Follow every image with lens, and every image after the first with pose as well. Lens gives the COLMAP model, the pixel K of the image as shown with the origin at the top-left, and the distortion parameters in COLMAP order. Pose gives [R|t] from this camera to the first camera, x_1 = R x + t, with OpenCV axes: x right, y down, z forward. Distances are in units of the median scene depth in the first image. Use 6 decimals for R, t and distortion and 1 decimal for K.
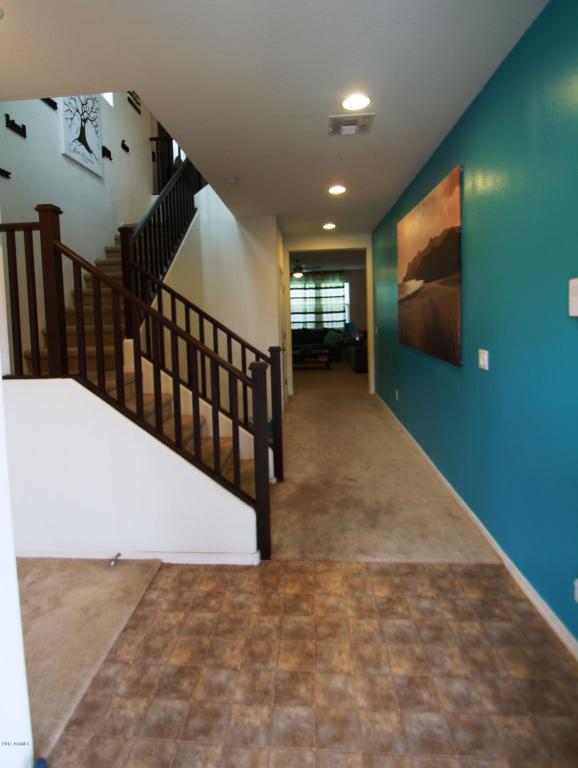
lens RADIAL K [[637.3, 0, 289.0], [0, 637.3, 384.0], [0, 0, 1]] dist [0.007396, 0.004207]
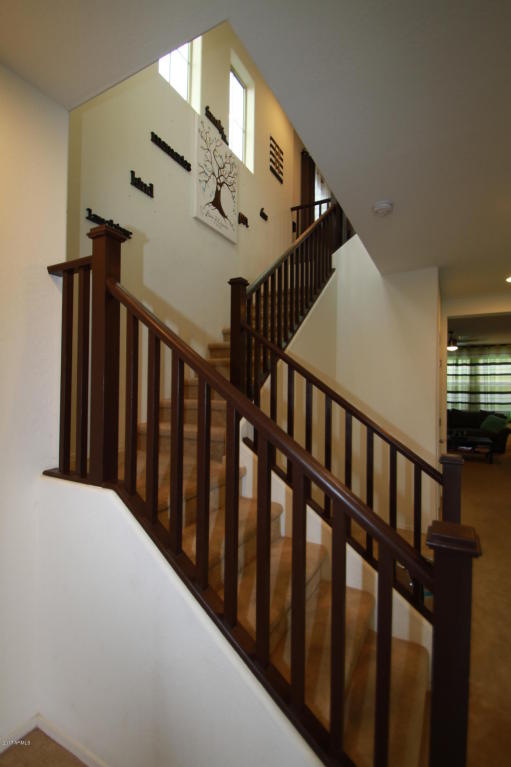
lens RADIAL K [[358.9, 0, 255.5], [0, 358.9, 383.5], [0, 0, 1]] dist [0.014920, -0.000014]
pose [[0.930862, 0.037148, -0.363477, -0.061308], [-0.074982, 0.993066, -0.090536, -0.068615], [0.357594, 0.111531, 0.927193, 0.525088]]
